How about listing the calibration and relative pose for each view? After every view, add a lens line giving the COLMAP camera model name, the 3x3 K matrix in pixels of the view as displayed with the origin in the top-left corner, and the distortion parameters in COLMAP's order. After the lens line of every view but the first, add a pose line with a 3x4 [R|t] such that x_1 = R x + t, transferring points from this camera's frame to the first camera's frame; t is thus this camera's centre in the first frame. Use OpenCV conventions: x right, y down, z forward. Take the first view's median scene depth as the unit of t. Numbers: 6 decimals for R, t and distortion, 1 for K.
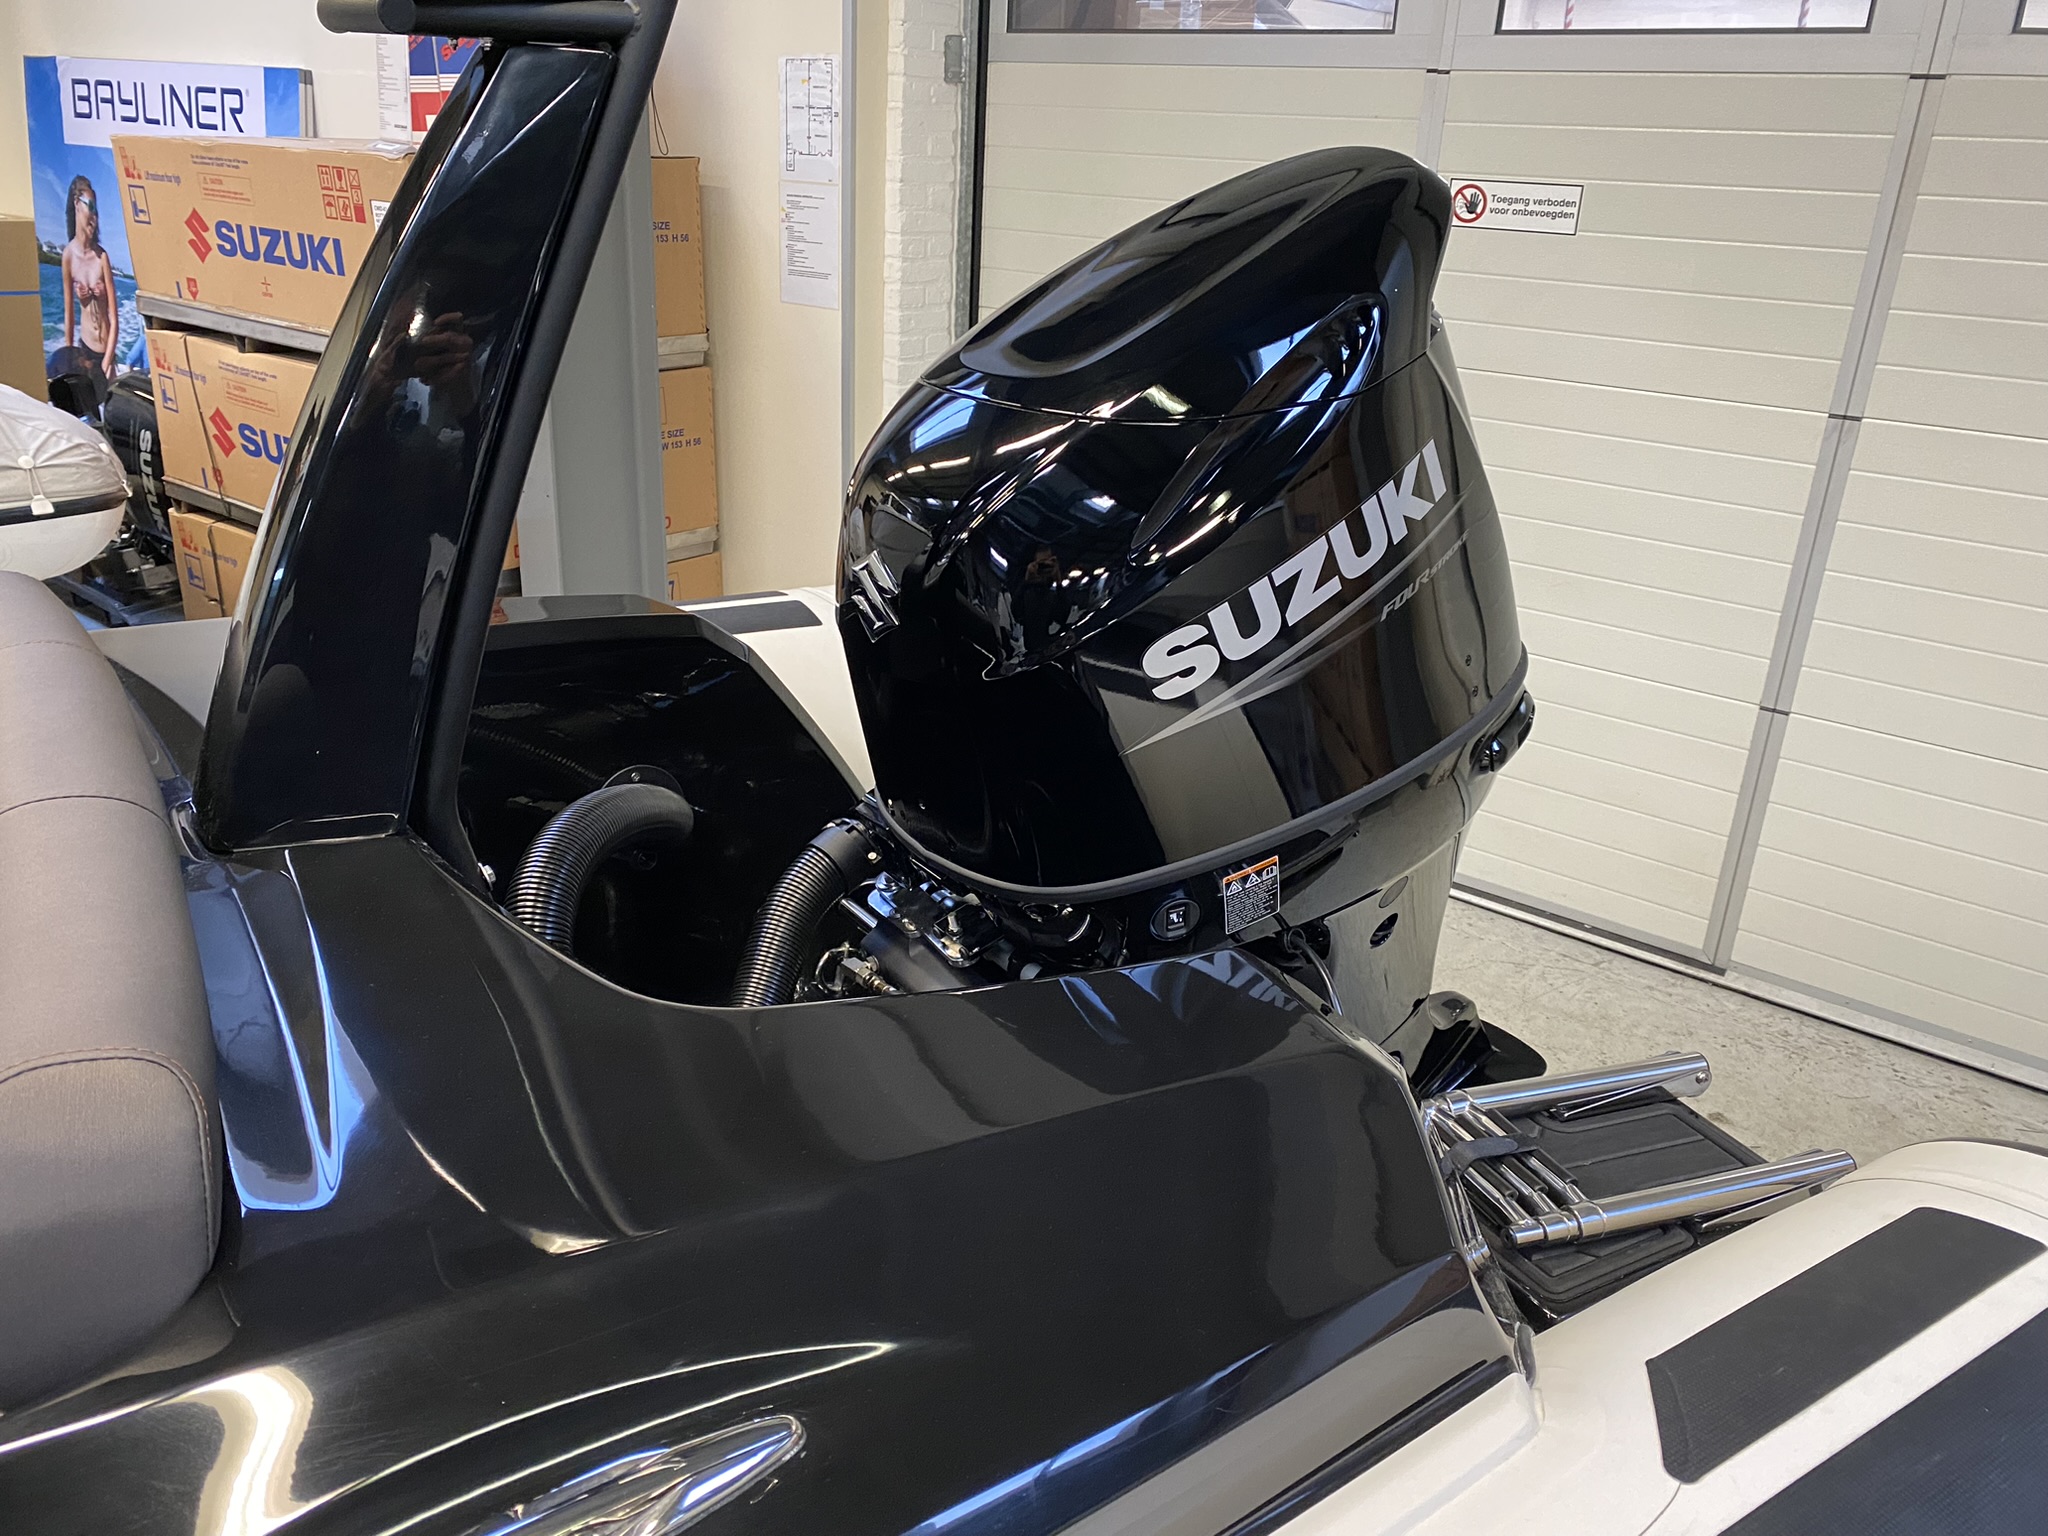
lens RADIAL K [[1565.7, 0, 1008.3], [0, 1565.7, 759.5], [0, 0, 1]] dist [0.026102, -0.016888]
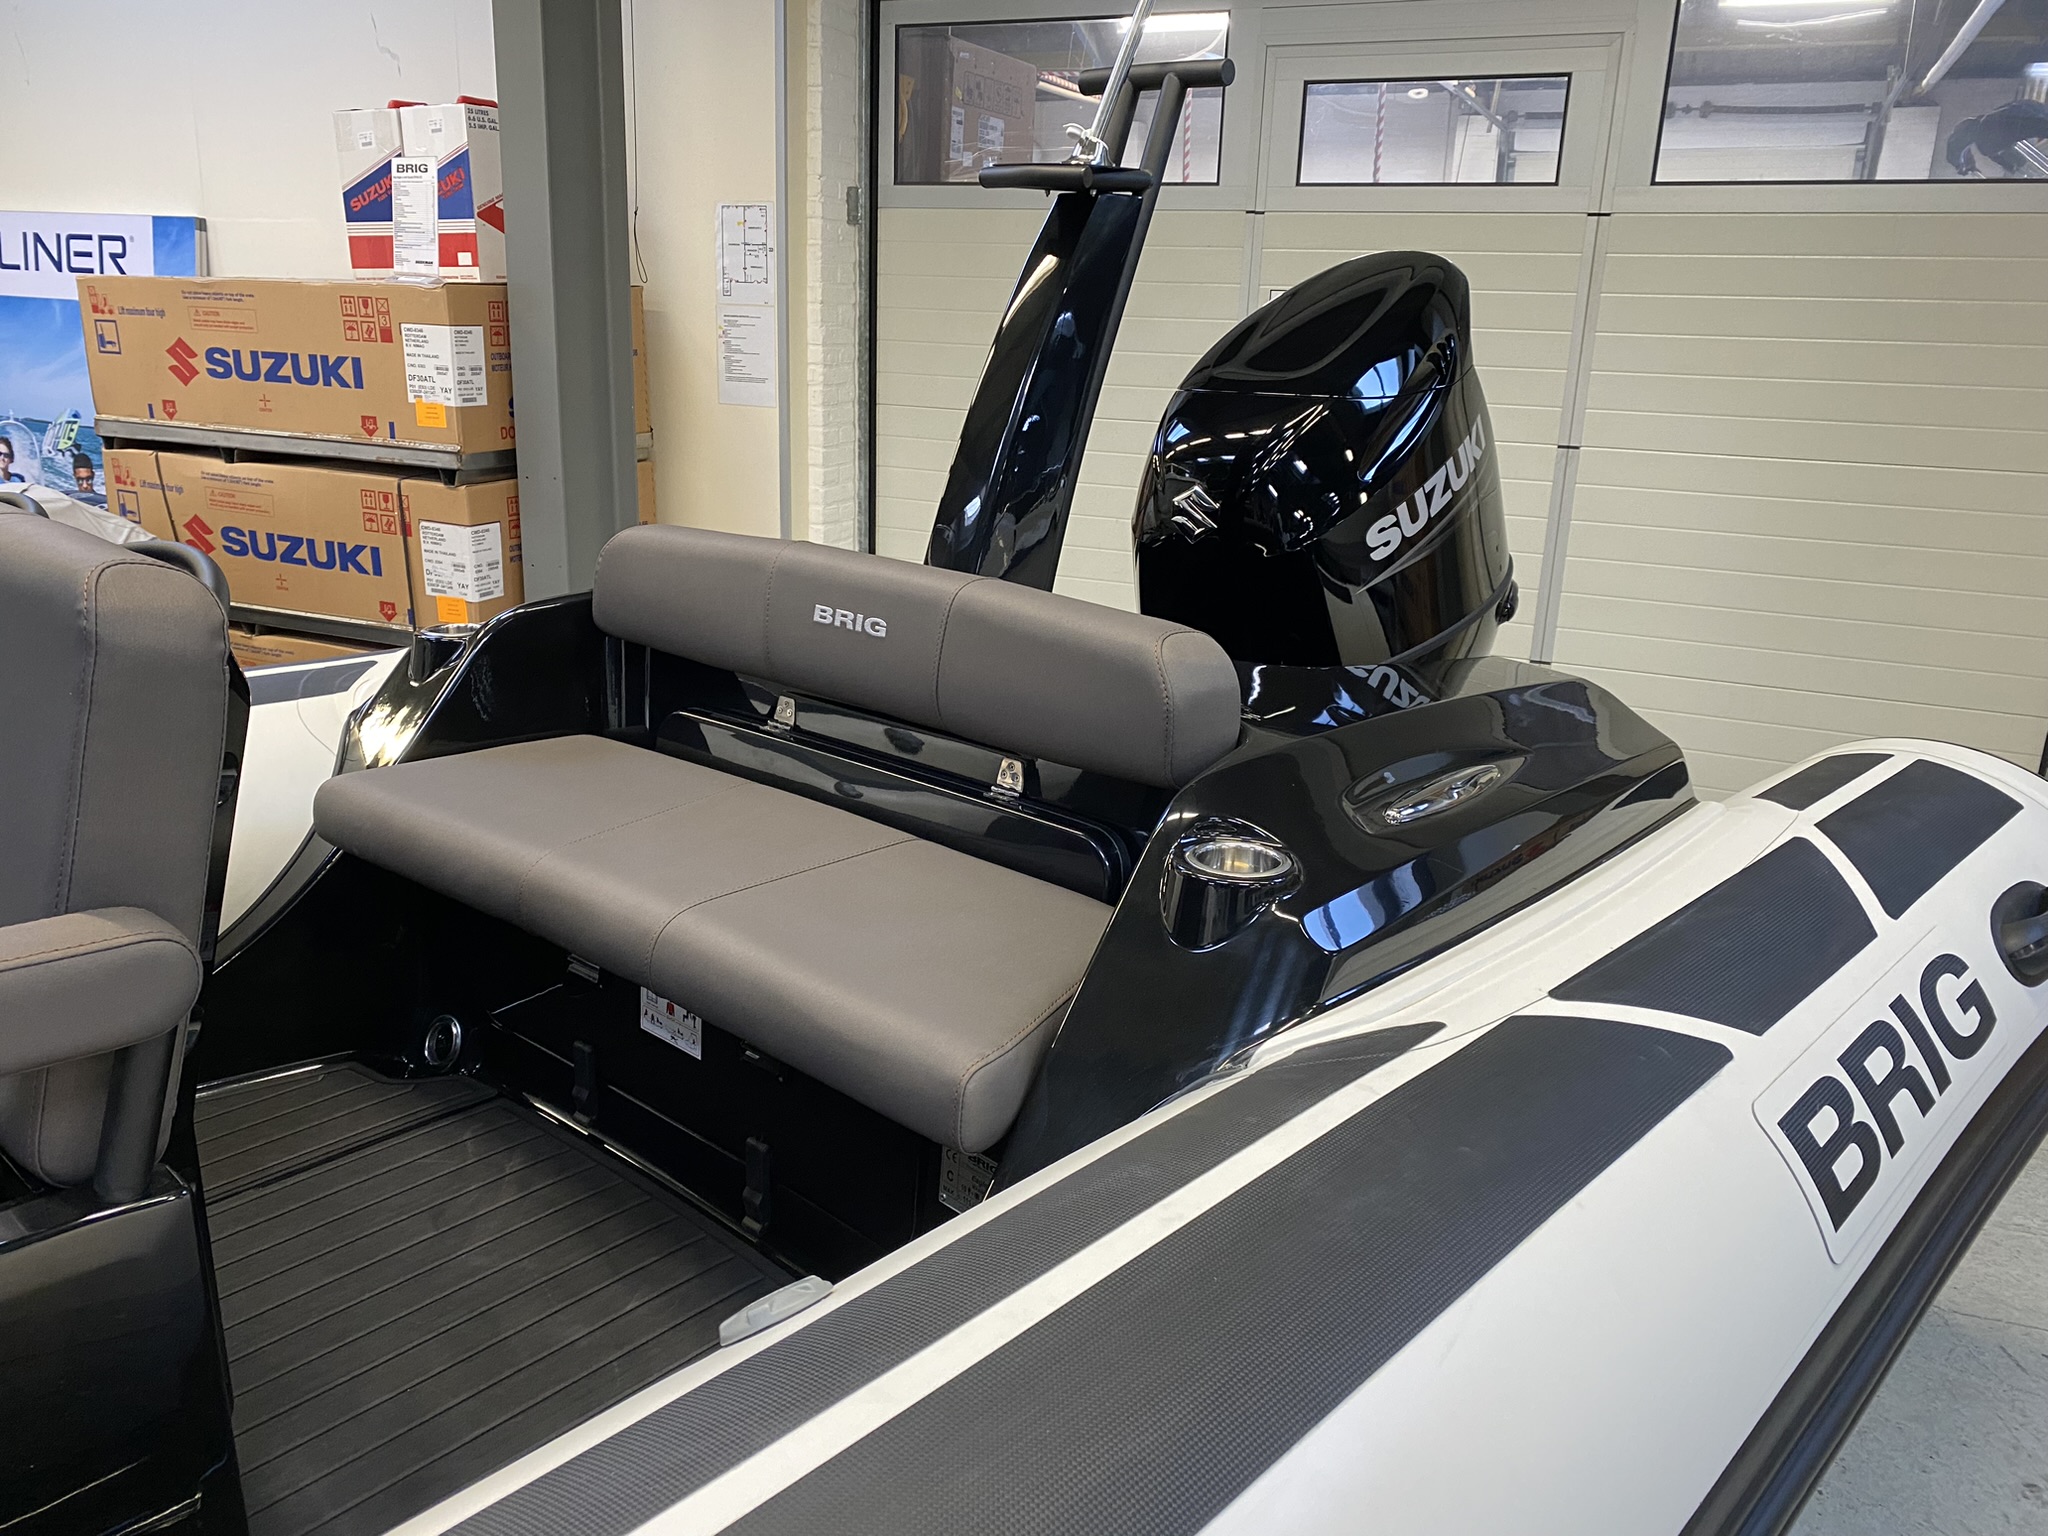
lens RADIAL K [[1565.7, 0, 992.6], [0, 1565.7, 763.1], [0, 0, 1]] dist [0.026102, -0.016888]
pose [[0.973187, -0.080078, 0.215628, -0.227594], [0.097094, 0.992846, -0.069494, 0.085262], [-0.208521, 0.088567, 0.973999, -0.185129]]
